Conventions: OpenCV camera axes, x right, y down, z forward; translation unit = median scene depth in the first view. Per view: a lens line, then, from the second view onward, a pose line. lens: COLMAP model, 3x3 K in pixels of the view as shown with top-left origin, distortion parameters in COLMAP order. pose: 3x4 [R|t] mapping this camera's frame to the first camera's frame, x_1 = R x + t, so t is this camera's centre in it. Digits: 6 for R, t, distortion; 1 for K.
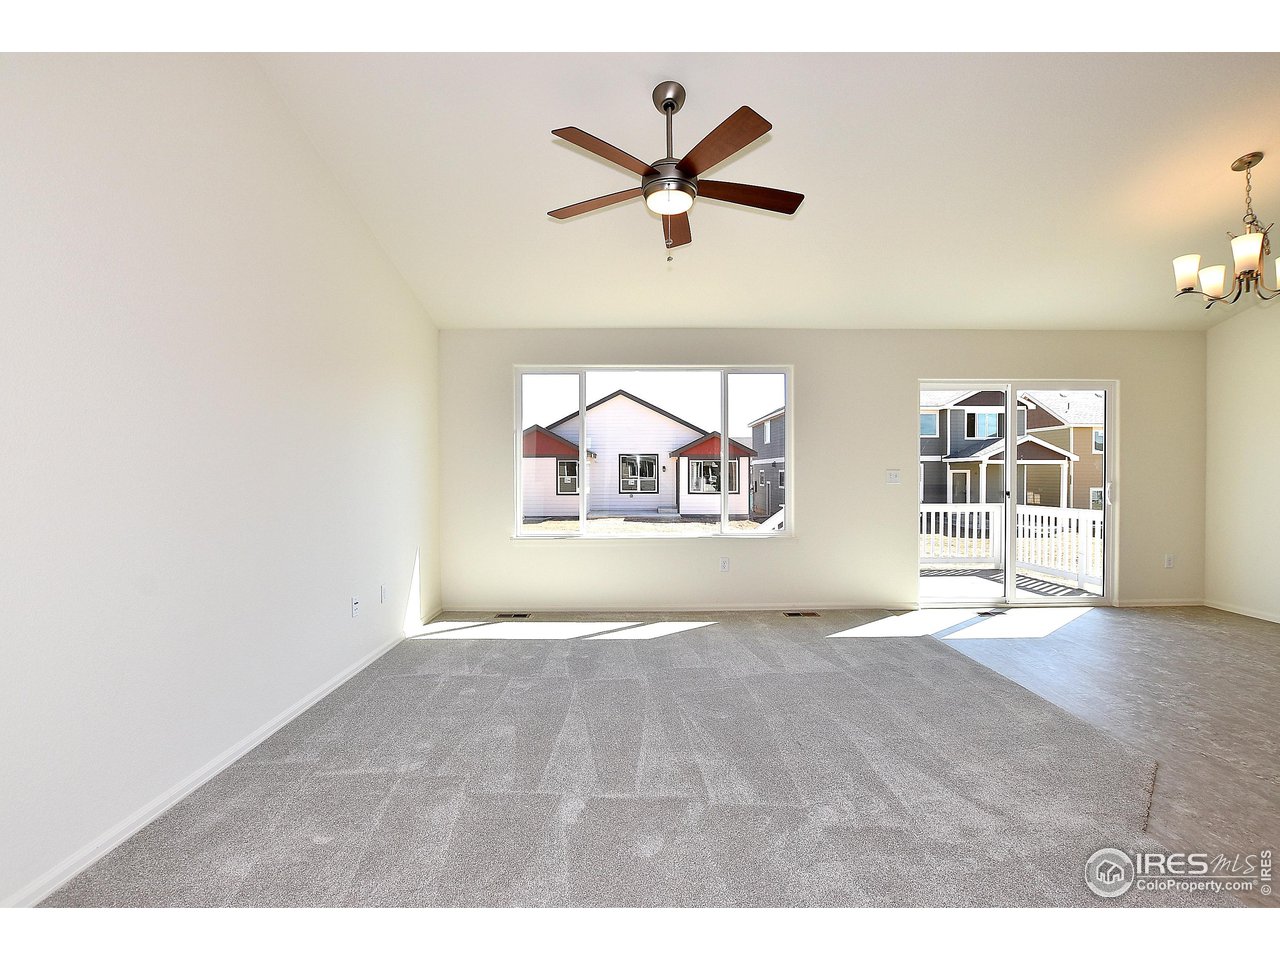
lens RADIAL K [[591.2, 0, 638.2], [0, 591.2, 480.2], [0, 0, 1]] dist [-0.037109, 0.007287]
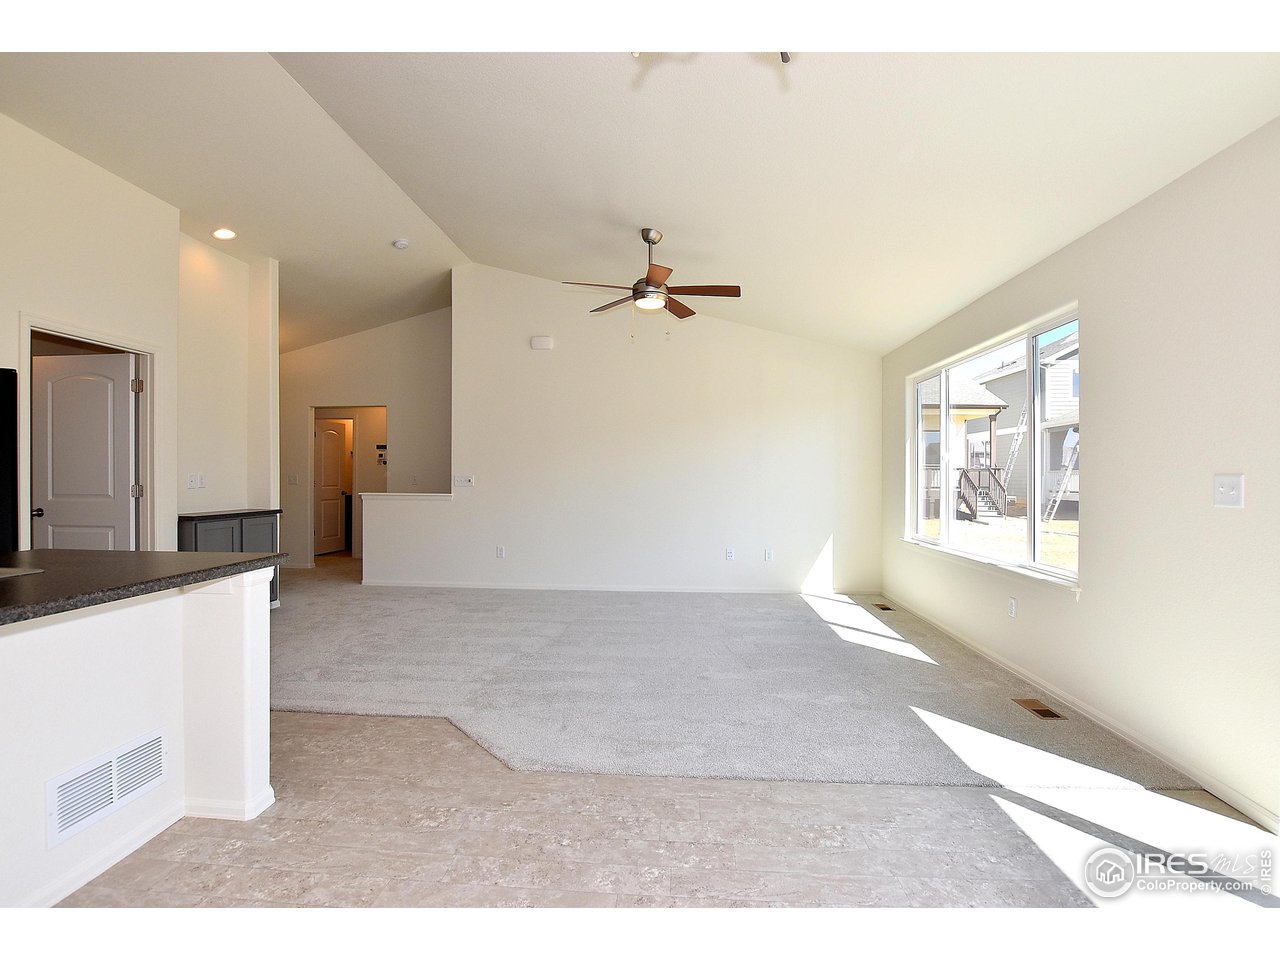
lens RADIAL K [[592.1, 0, 643.9], [0, 592.1, 477.7], [0, 0, 1]] dist [-0.027424, 0.000503]
pose [[-0.075626, 0.003177, -0.997131, 0.882051], [-0.016942, 0.999846, 0.004471, -0.009723], [0.996992, 0.017232, -0.075560, 0.601283]]
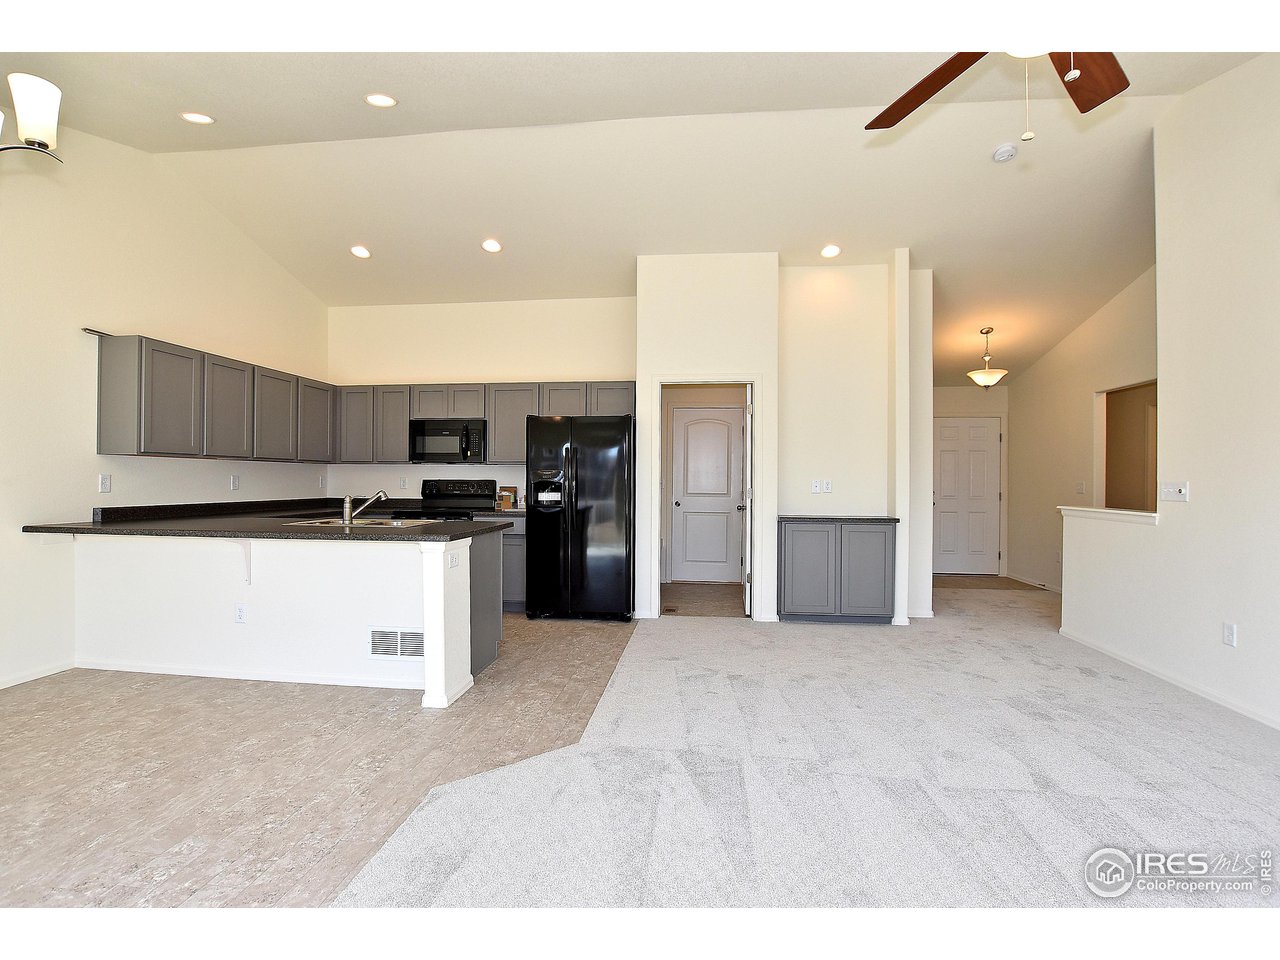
lens RADIAL K [[604.6, 0, 639.3], [0, 604.6, 478.9], [0, 0, 1]] dist [-0.030040, 0.005092]
pose [[-0.993123, -0.003866, 0.117008, 0.213216], [-0.002508, 0.999928, 0.011751, -0.013065], [-0.117045, 0.011376, -0.993061, 0.894418]]
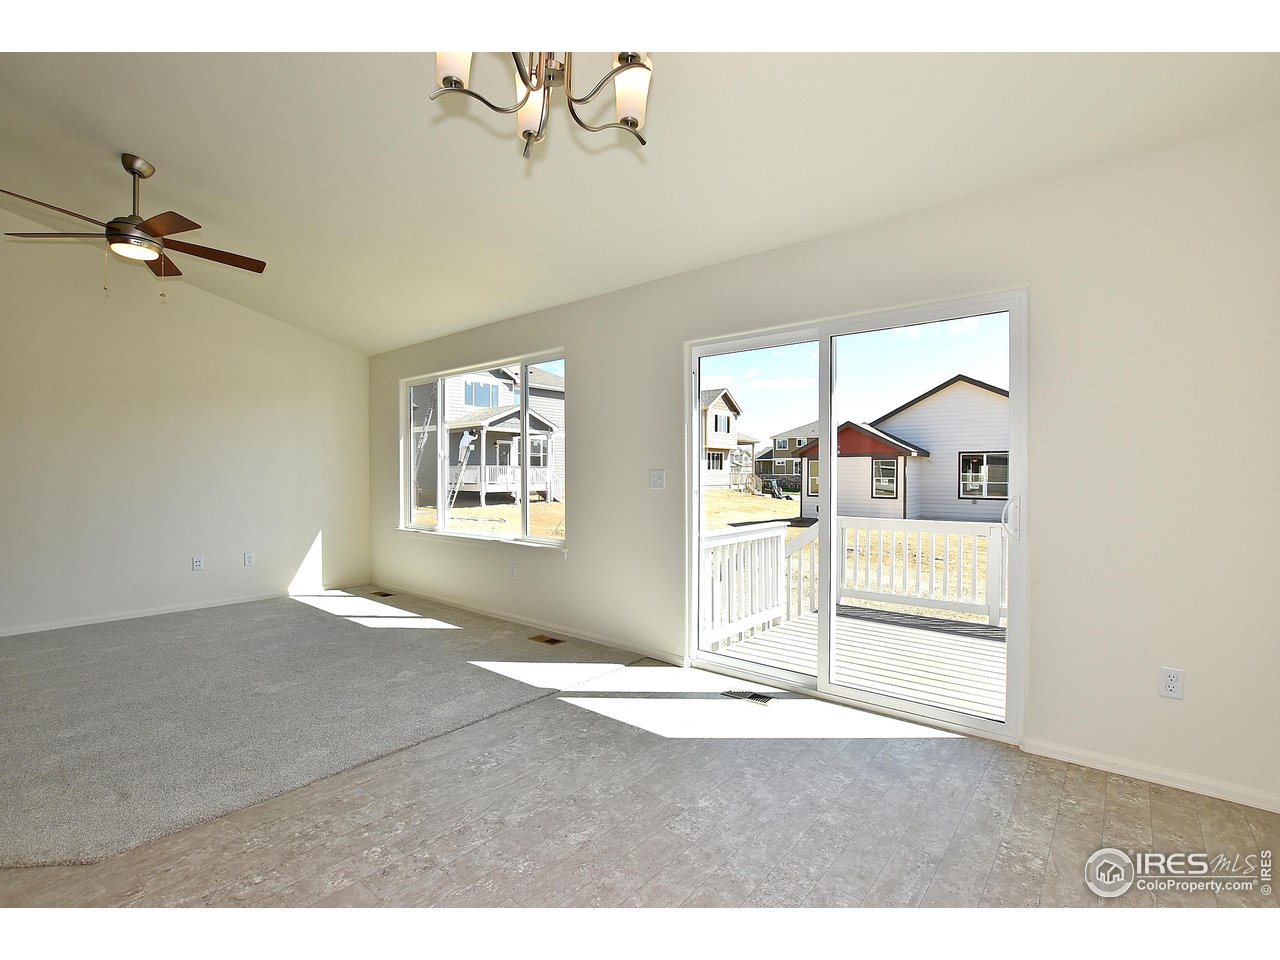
lens RADIAL K [[591.2, 0, 638.2], [0, 591.2, 480.2], [0, 0, 1]] dist [-0.037109, 0.007287]
pose [[0.765256, 0.011275, -0.643627, 0.890245], [-0.011617, 0.999926, 0.003704, -0.007322], [0.643621, 0.004643, 0.765330, 0.412154]]
